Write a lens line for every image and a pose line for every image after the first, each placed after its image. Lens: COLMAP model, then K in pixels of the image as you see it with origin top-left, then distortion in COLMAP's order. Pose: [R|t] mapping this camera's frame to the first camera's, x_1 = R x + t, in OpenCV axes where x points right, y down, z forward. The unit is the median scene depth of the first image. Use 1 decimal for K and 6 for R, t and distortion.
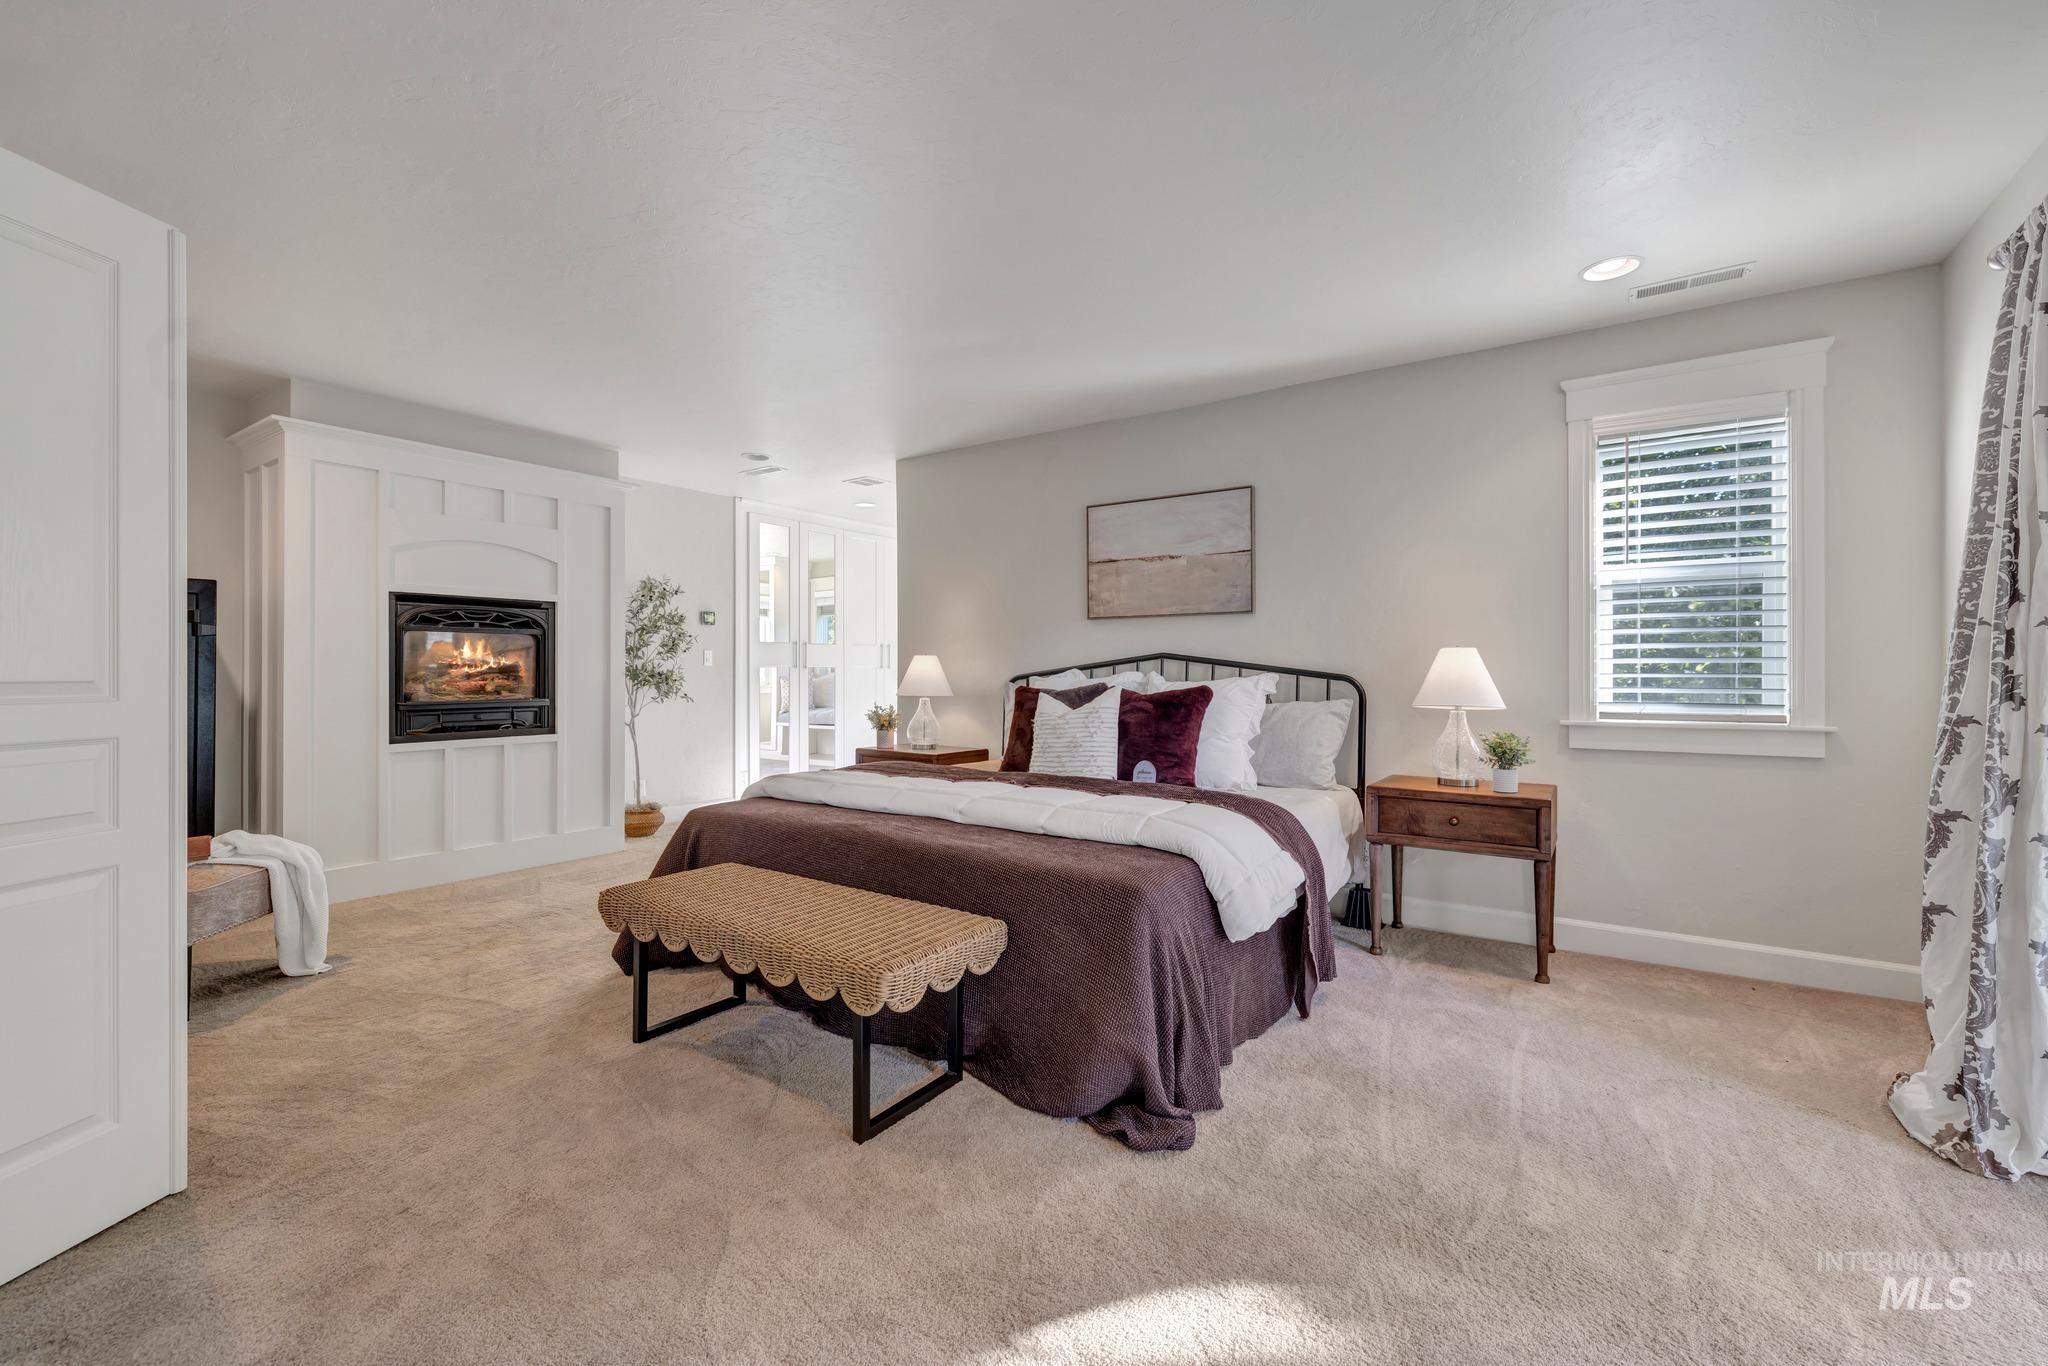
lens RADIAL K [[857.3, 0, 1026.1], [0, 857.3, 680.7], [0, 0, 1]] dist [-0.004113, -0.000542]
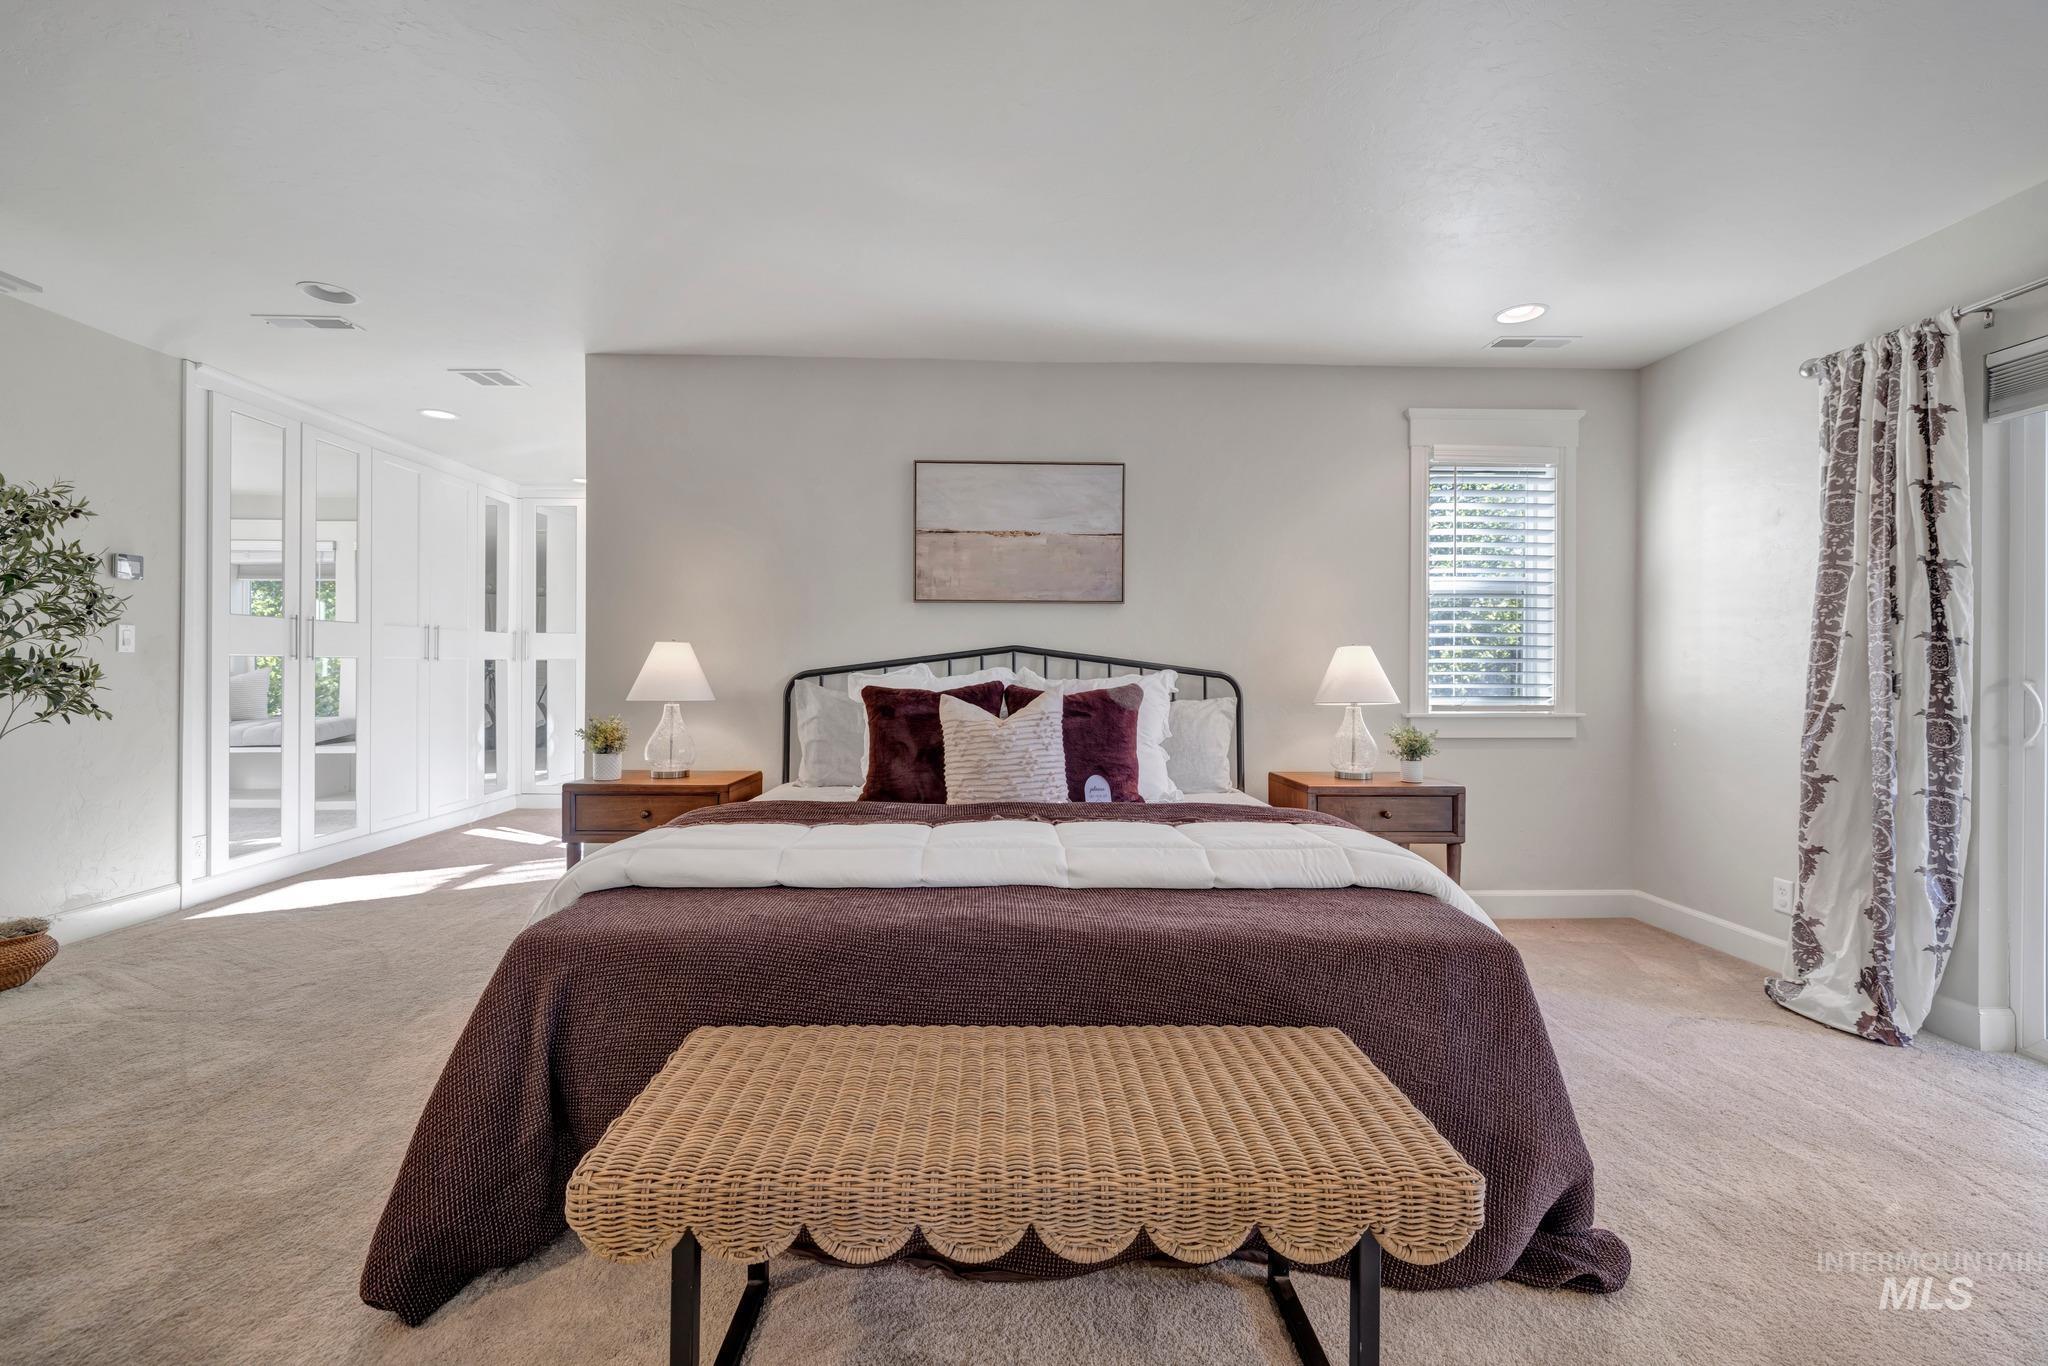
lens RADIAL K [[857.3, 0, 1023.8], [0, 857.3, 673.1], [0, 0, 1]] dist [-0.004113, -0.000542]
pose [[0.806480, 0.001782, 0.591259, -0.404458], [0.001570, 0.999985, -0.005156, -0.001127], [-0.591260, 0.005087, 0.806465, 0.375644]]
